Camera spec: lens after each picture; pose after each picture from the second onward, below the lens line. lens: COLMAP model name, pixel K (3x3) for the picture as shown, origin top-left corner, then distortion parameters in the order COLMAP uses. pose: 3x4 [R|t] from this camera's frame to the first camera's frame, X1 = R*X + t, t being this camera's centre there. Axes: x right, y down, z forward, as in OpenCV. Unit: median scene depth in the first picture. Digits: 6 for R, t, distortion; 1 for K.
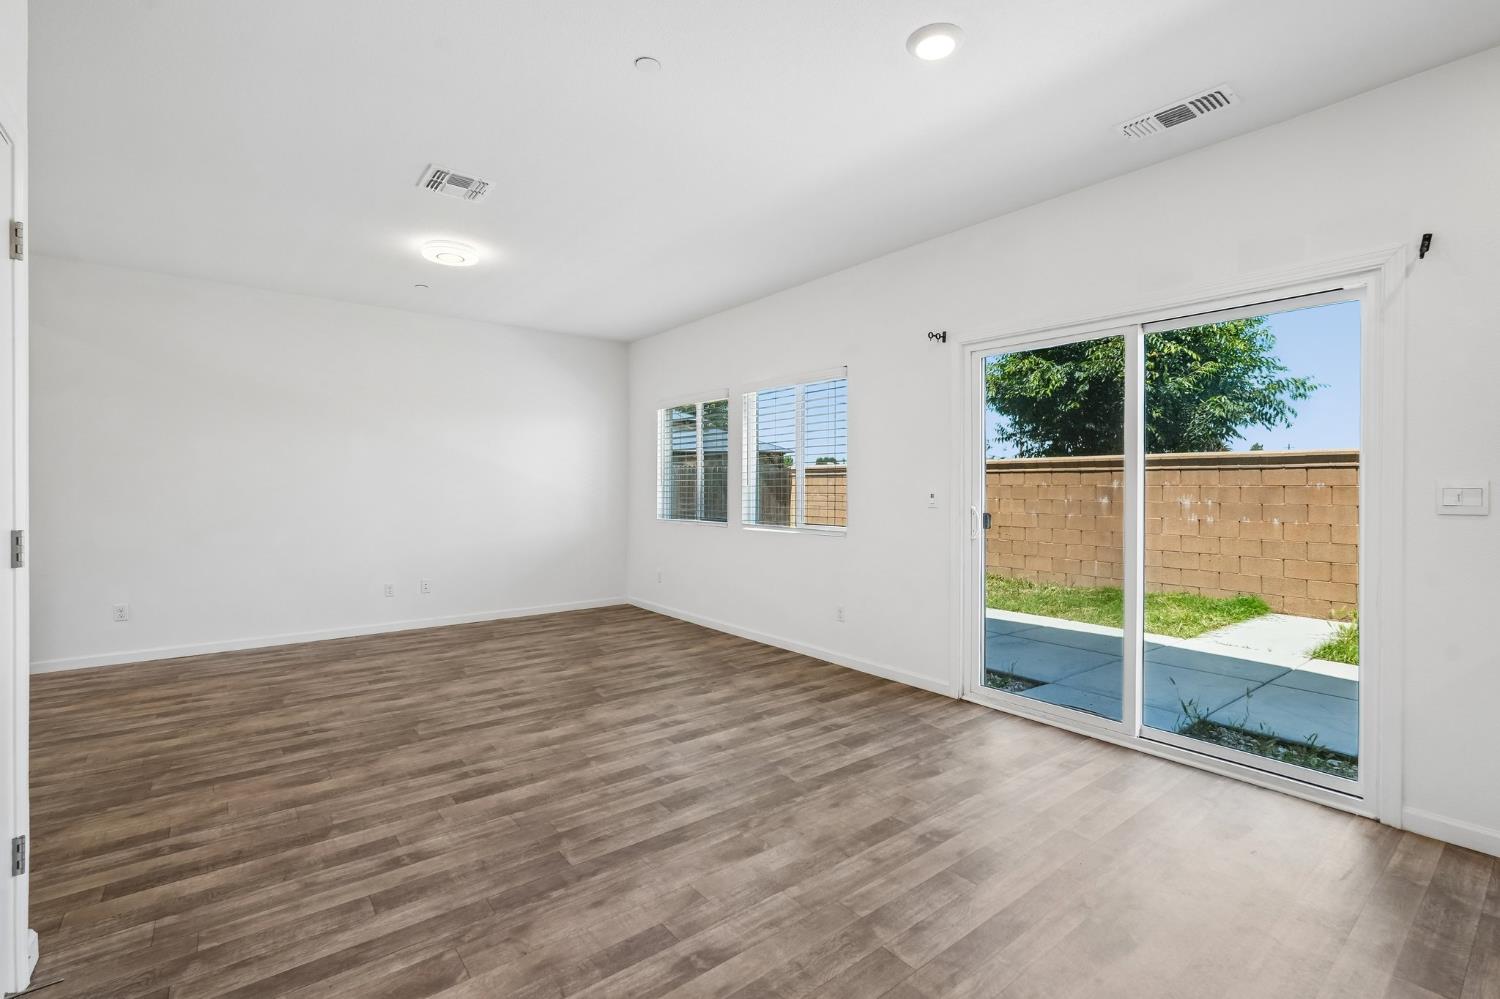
lens RADIAL K [[667.4, 0, 752.3], [0, 667.4, 486.0], [0, 0, 1]] dist [-0.017064, 0.007363]
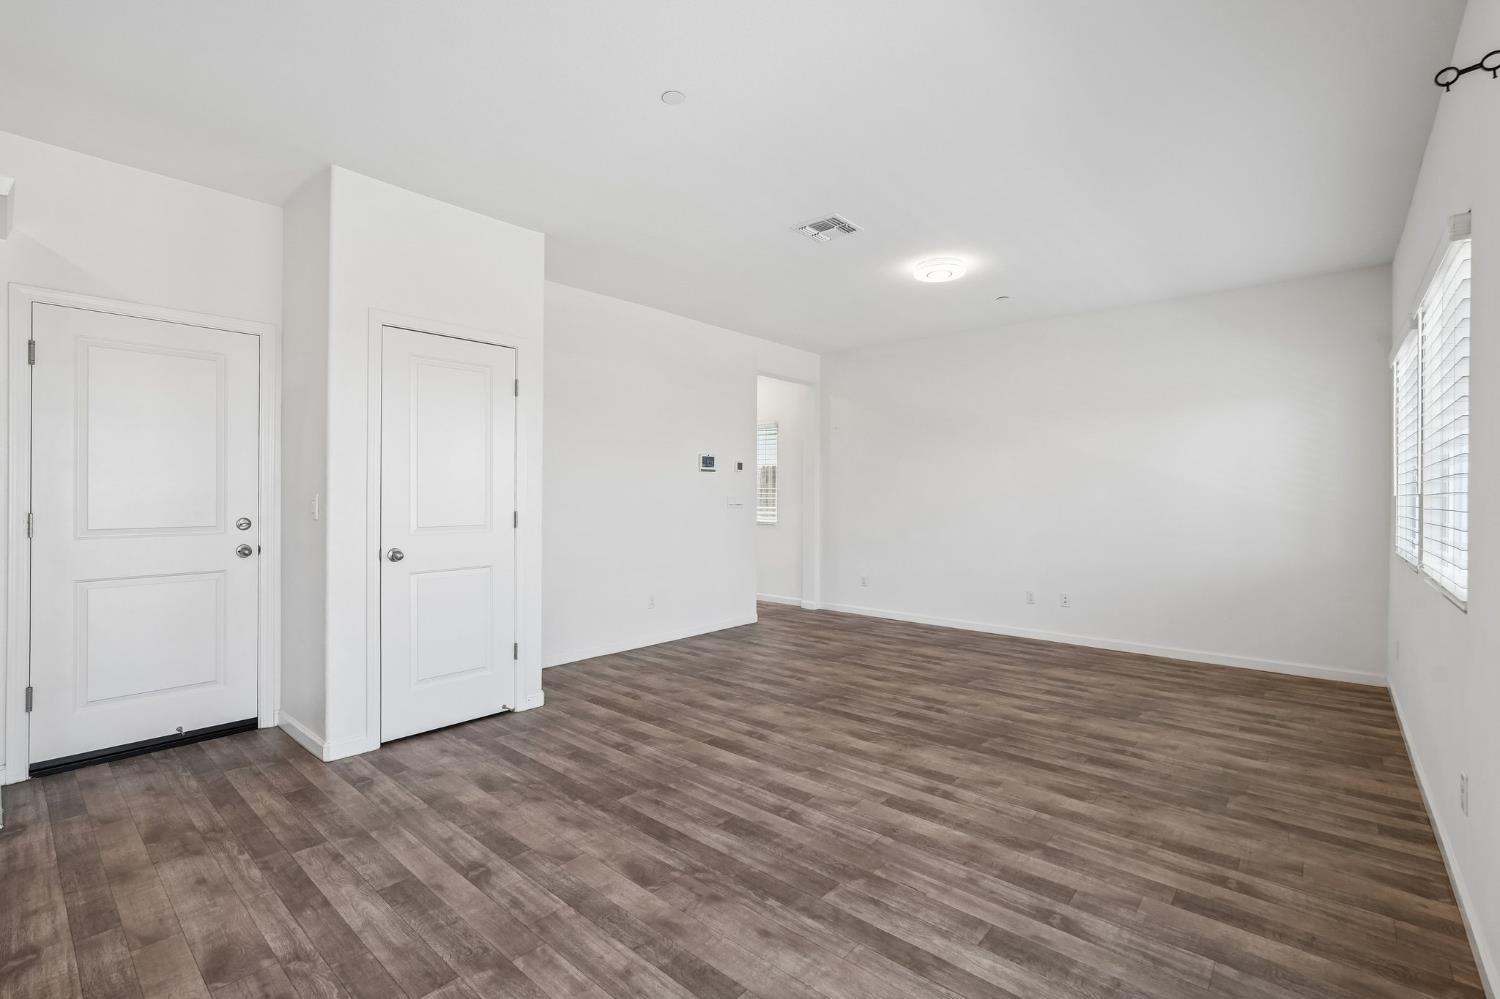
lens RADIAL K [[667.4, 0, 752.3], [0, 667.4, 486.0], [0, 0, 1]] dist [-0.017064, 0.007363]
pose [[0.184950, -0.014281, -0.982644, 0.637076], [-0.003234, 0.999880, -0.015141, 0.003980], [0.982743, 0.005978, 0.184882, 0.648069]]
